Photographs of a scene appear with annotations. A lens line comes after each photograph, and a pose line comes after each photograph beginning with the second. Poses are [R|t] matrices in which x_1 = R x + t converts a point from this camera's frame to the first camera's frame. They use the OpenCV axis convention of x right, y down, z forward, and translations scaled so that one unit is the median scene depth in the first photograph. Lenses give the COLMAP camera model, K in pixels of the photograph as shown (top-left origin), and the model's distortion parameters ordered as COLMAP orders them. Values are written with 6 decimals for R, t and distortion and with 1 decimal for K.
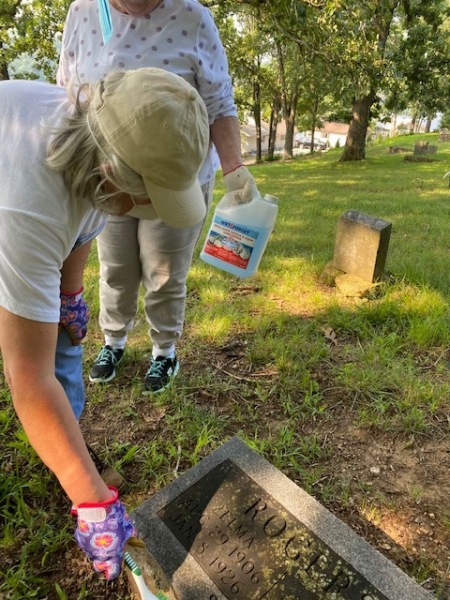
lens RADIAL K [[455.2, 0, 227.8], [0, 455.2, 299.4], [0, 0, 1]] dist [-0.004743, 0.003234]
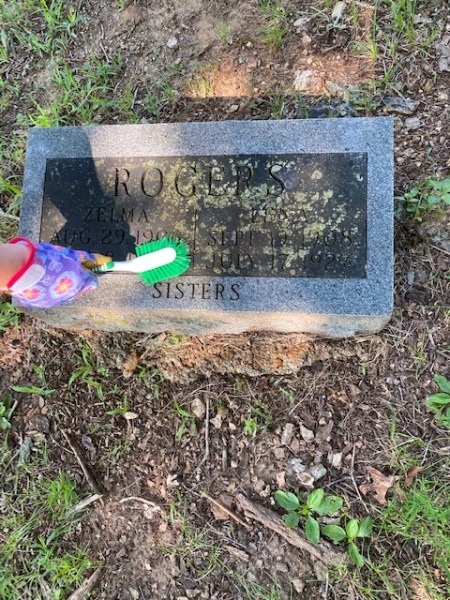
lens RADIAL K [[455.2, 0, 212.1], [0, 455.2, 297.8], [0, 0, 1]] dist [-0.004743, 0.003234]
pose [[0.692967, -0.718022, 0.065125, -0.022094], [0.445889, 0.497801, 0.743893, 0.026229], [-0.566551, -0.486455, 0.665118, 0.227348]]
